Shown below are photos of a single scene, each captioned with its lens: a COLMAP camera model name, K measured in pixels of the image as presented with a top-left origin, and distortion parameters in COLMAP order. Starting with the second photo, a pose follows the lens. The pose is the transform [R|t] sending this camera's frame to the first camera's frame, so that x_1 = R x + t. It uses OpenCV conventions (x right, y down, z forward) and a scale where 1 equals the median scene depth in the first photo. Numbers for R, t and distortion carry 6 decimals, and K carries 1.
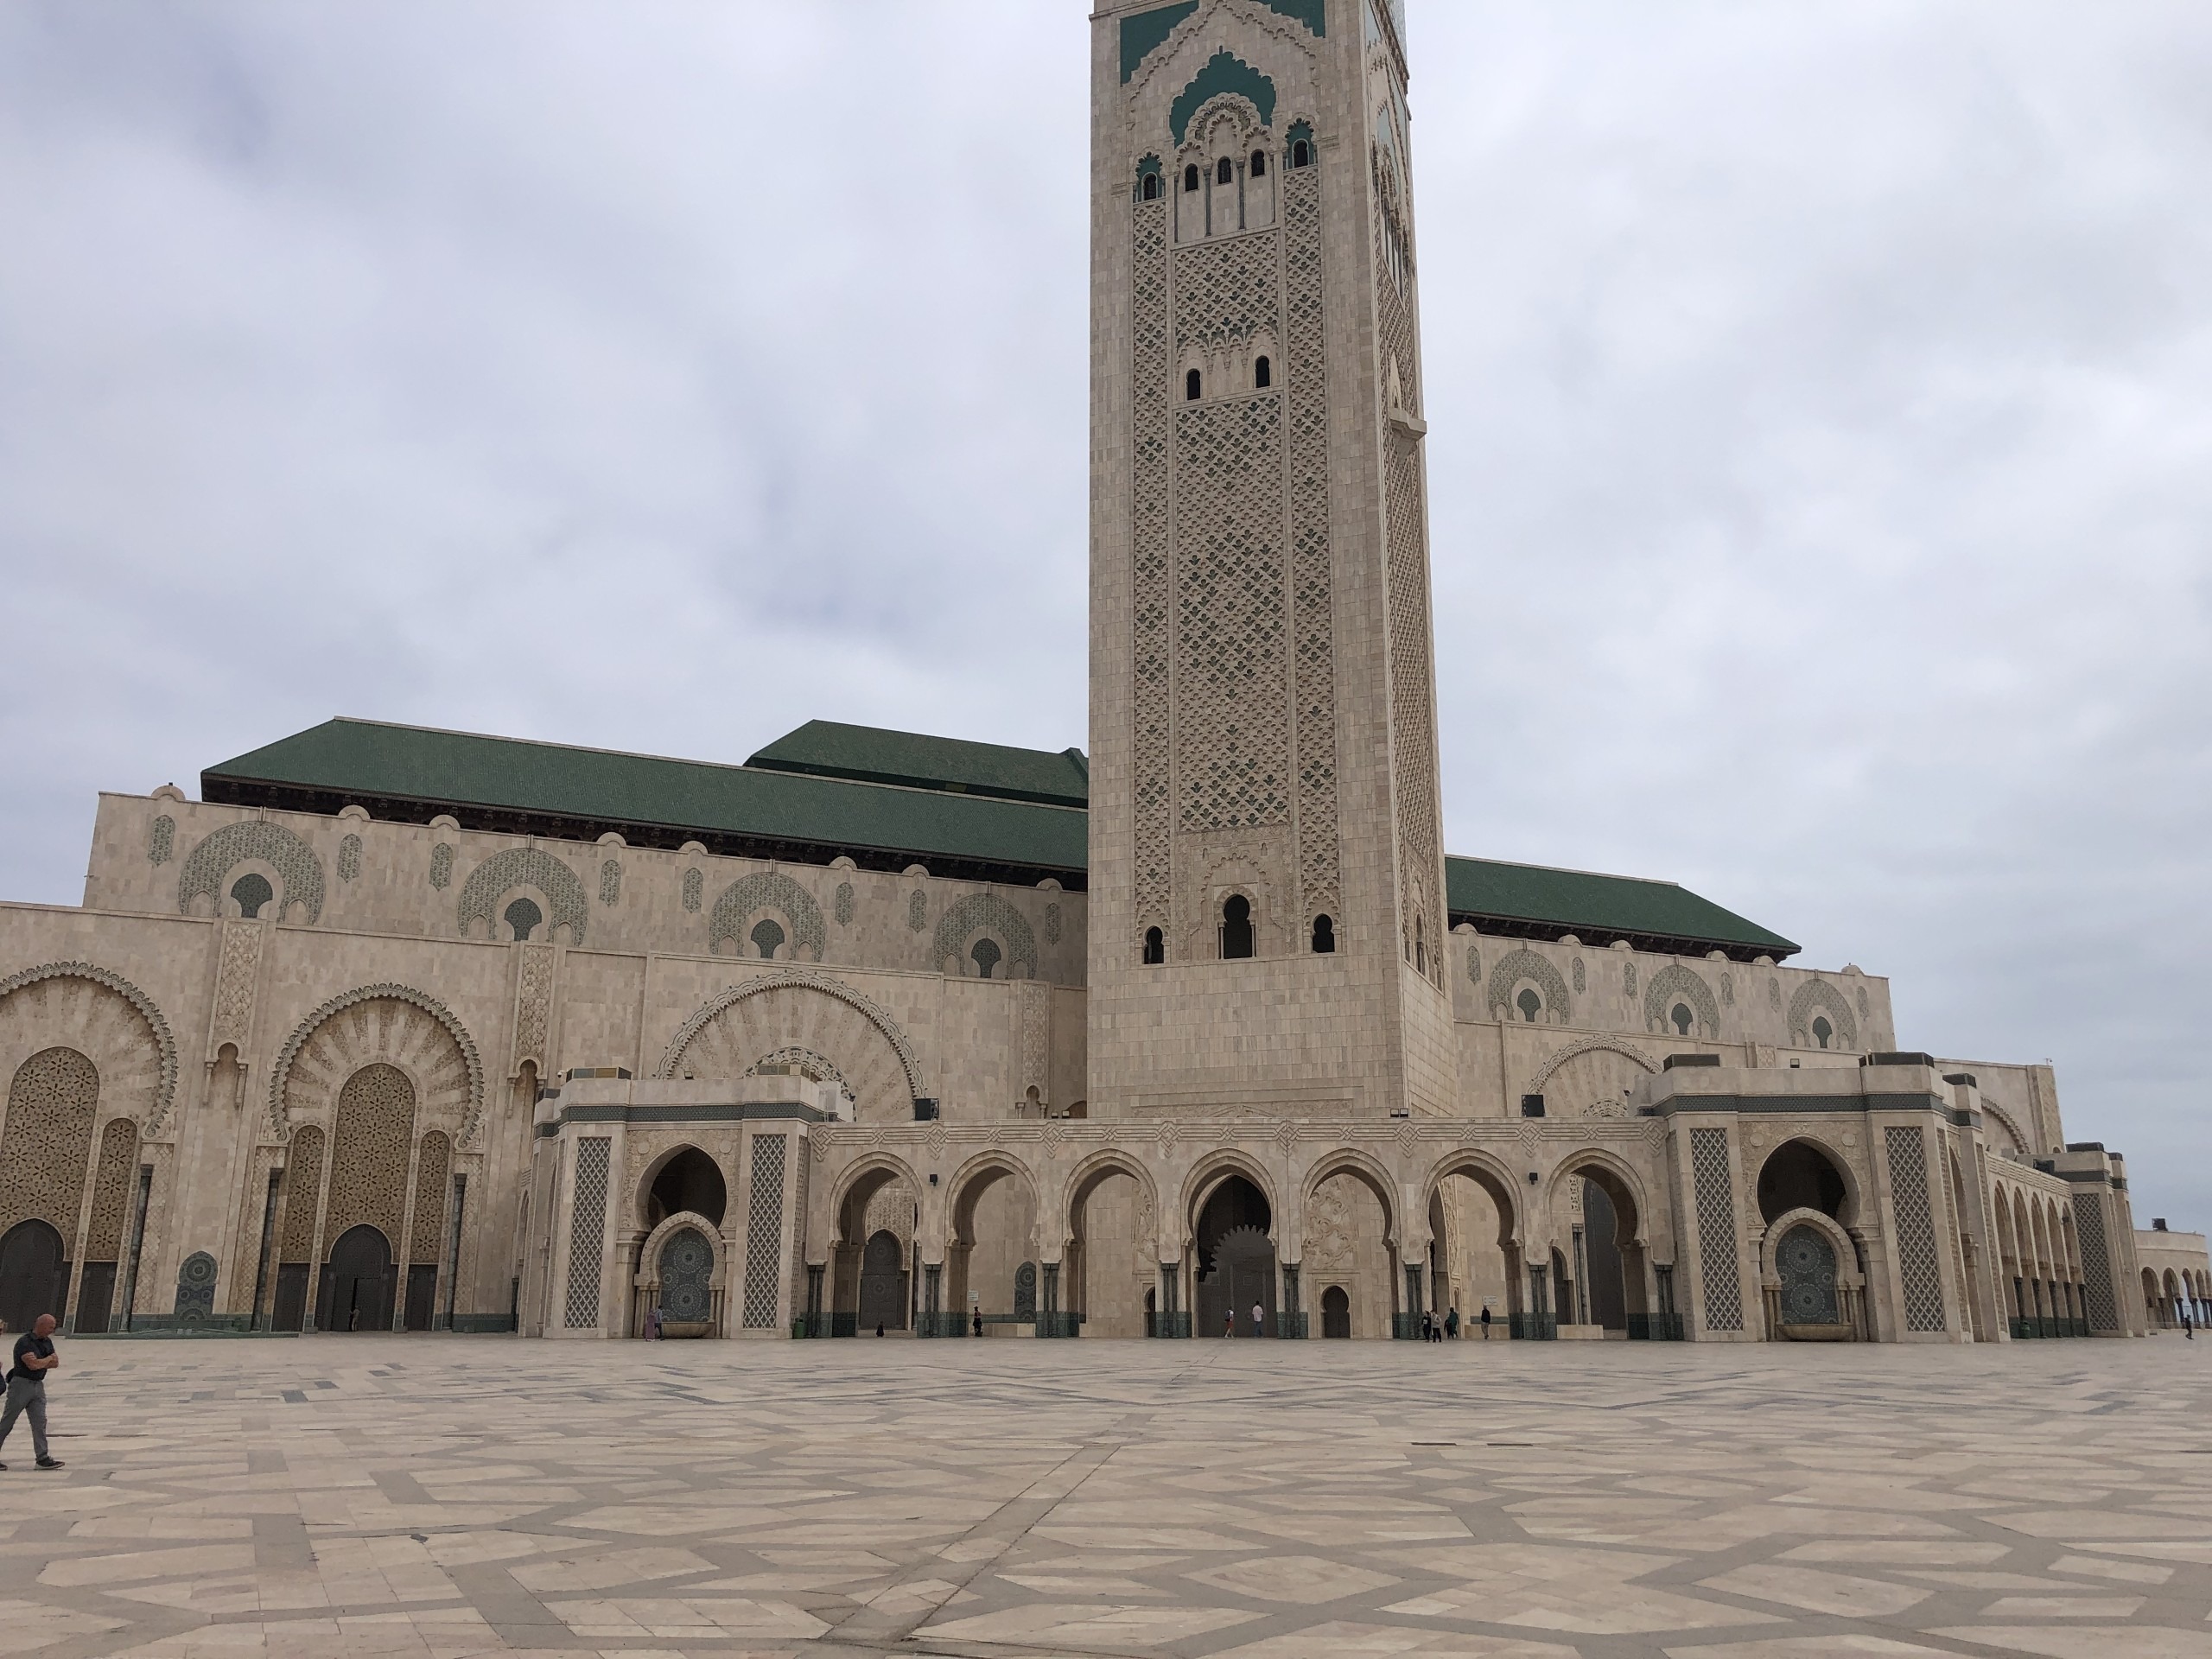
lens RADIAL K [[1785.8, 0, 1106.0], [0, 1785.8, 829.5], [0, 0, 1]] dist [0.062291, -0.117782]
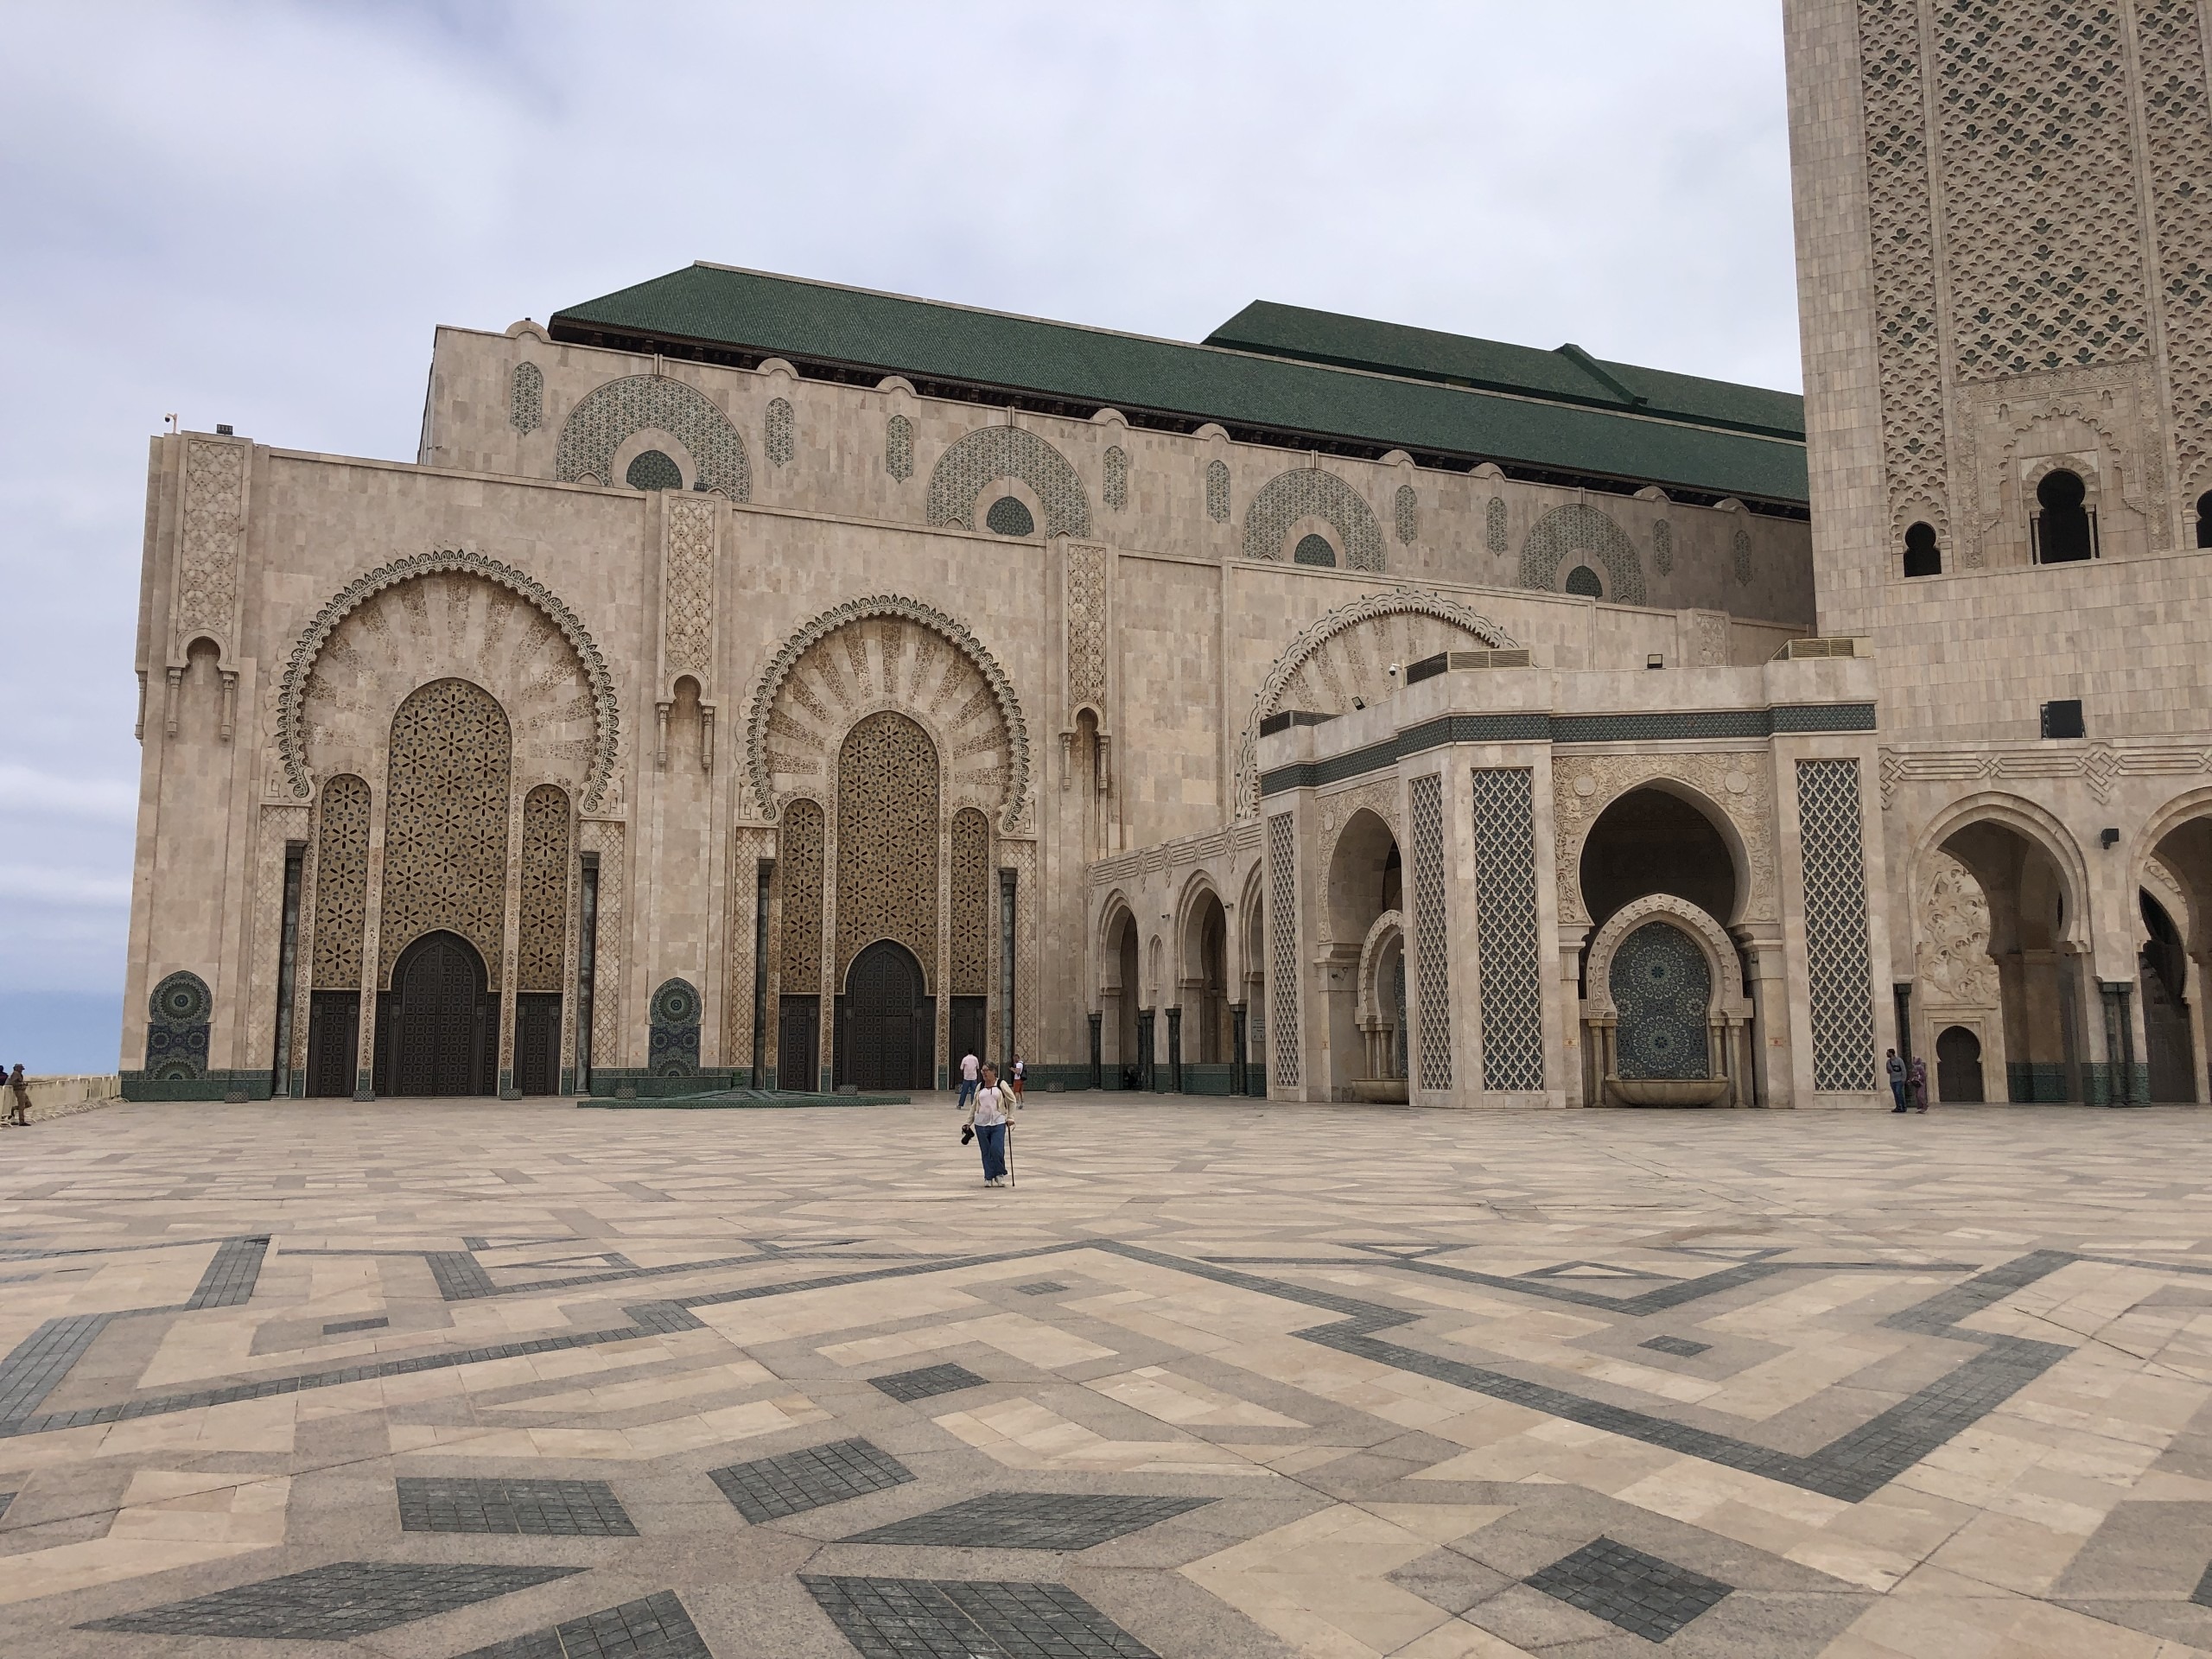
lens RADIAL K [[1799.5, 0, 1106.0], [0, 1799.5, 829.5], [0, 0, 1]] dist [0.079490, -0.094249]
pose [[0.999466, -0.007646, -0.031763, -0.272111], [0.011773, 0.991201, 0.131844, 0.077518], [0.030475, -0.132147, 0.990762, 0.286356]]
